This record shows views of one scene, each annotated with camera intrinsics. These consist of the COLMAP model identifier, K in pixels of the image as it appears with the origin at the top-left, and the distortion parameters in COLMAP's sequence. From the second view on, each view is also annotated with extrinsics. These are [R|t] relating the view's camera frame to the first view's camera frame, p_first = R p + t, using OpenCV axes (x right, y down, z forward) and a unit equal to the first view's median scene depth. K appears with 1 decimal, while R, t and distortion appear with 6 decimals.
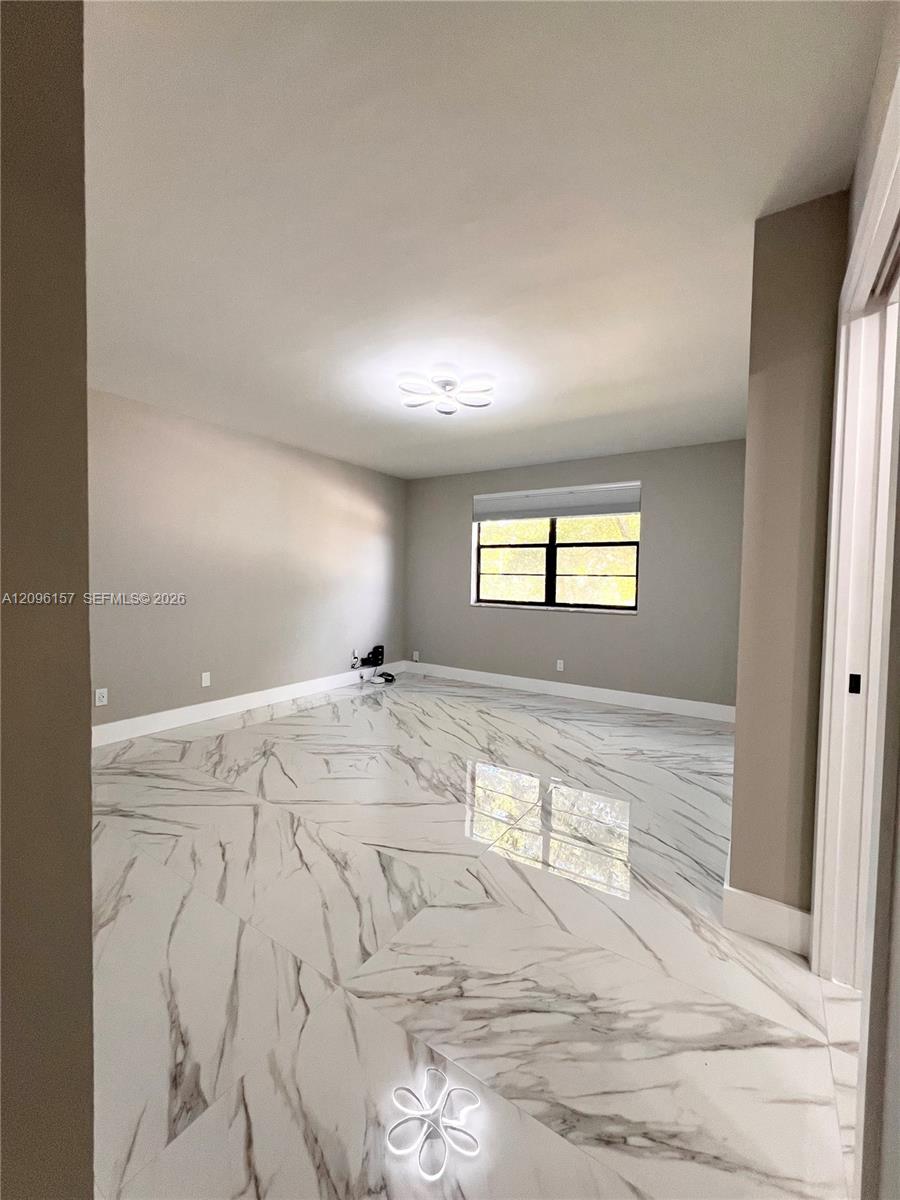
lens RADIAL K [[482.3, 0, 452.0], [0, 482.3, 593.0], [0, 0, 1]] dist [-0.002583, 0.000816]
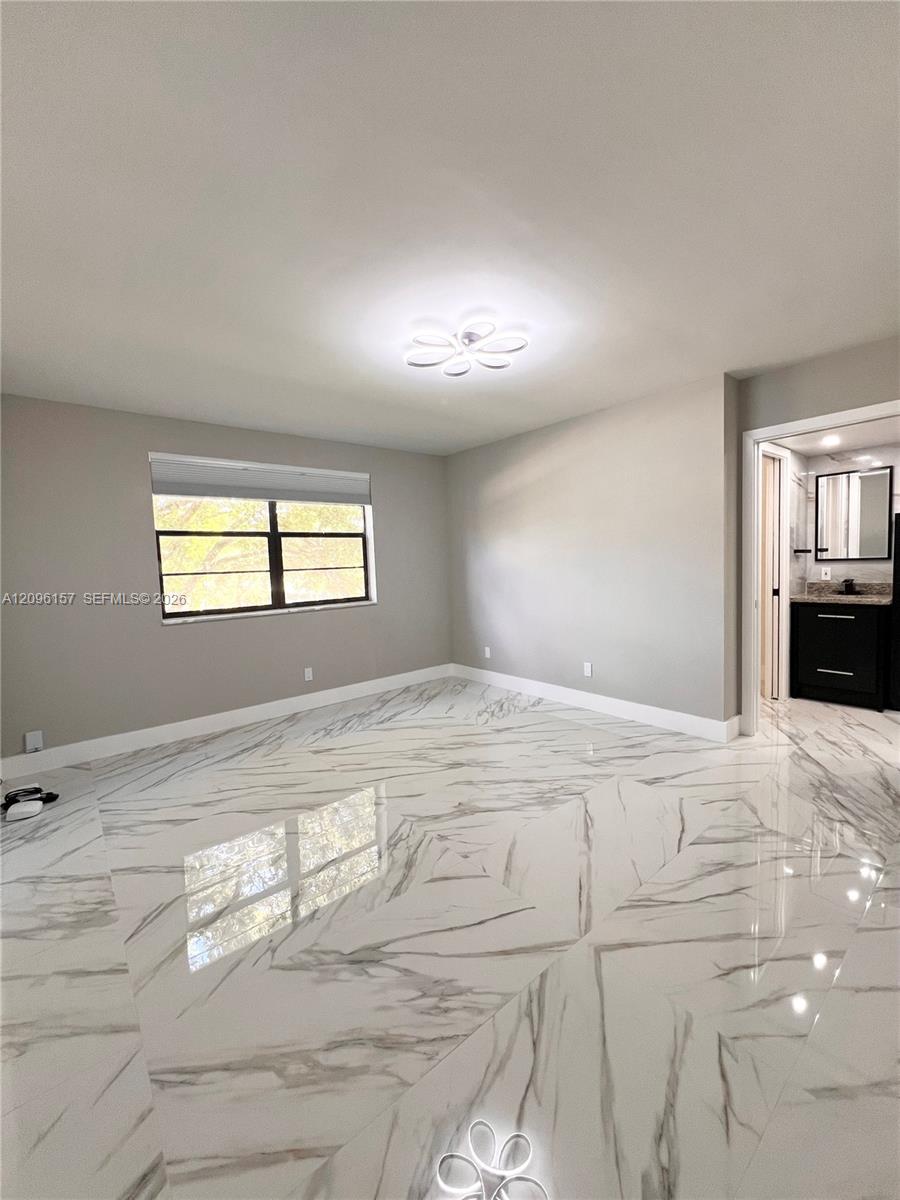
lens RADIAL K [[482.3, 0, 452.0], [0, 482.3, 593.0], [0, 0, 1]] dist [-0.002583, 0.000816]
pose [[0.285008, -0.091530, 0.954145, -0.611588], [0.071730, 0.994676, 0.073992, -0.047902], [-0.955838, 0.047353, 0.290056, 0.588296]]
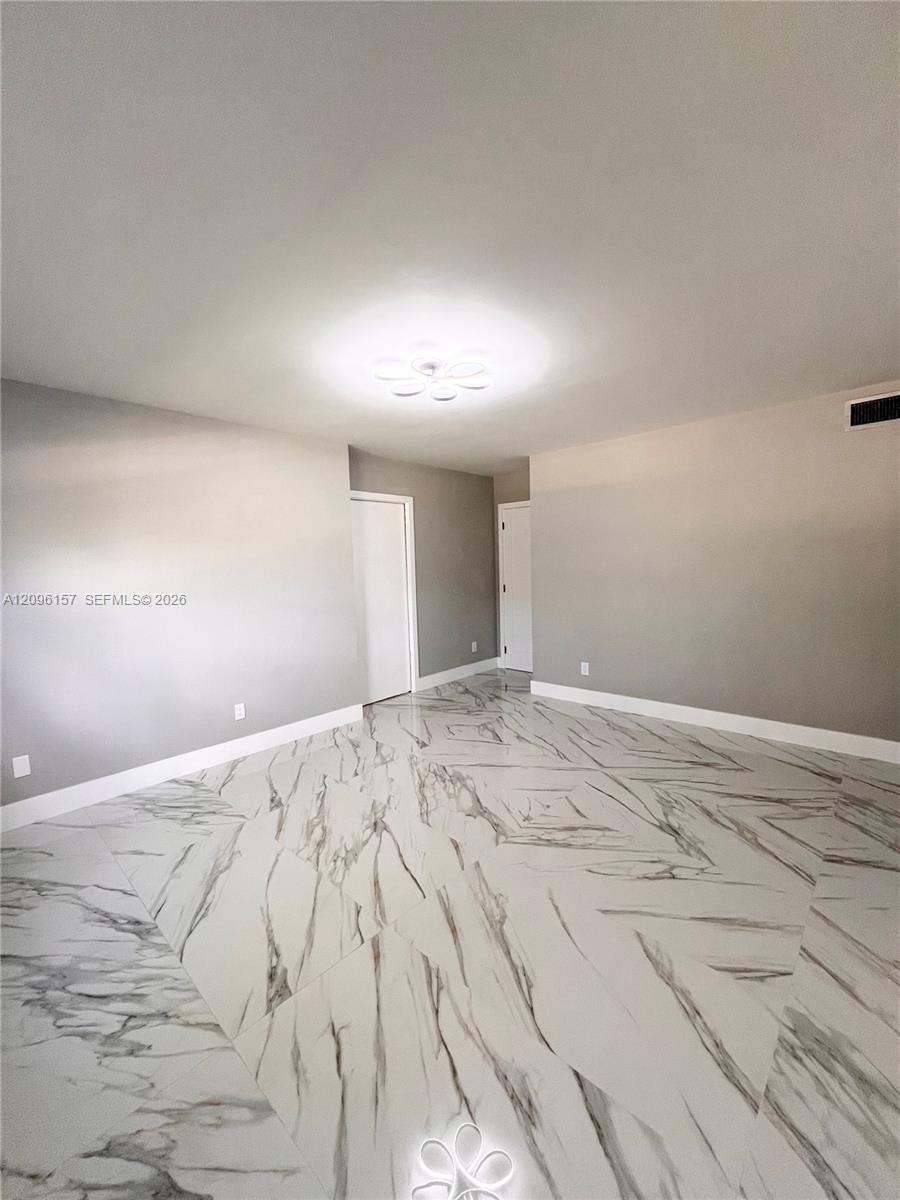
lens RADIAL K [[479.4, 0, 456.3], [0, 479.4, 601.1], [0, 0, 1]] dist [-0.001121, 0.000429]
pose [[-0.988057, -0.004215, 0.154032, -0.129832], [0.013777, 0.993206, 0.115552, -0.087884], [-0.153473, 0.116294, -0.981286, 1.354326]]
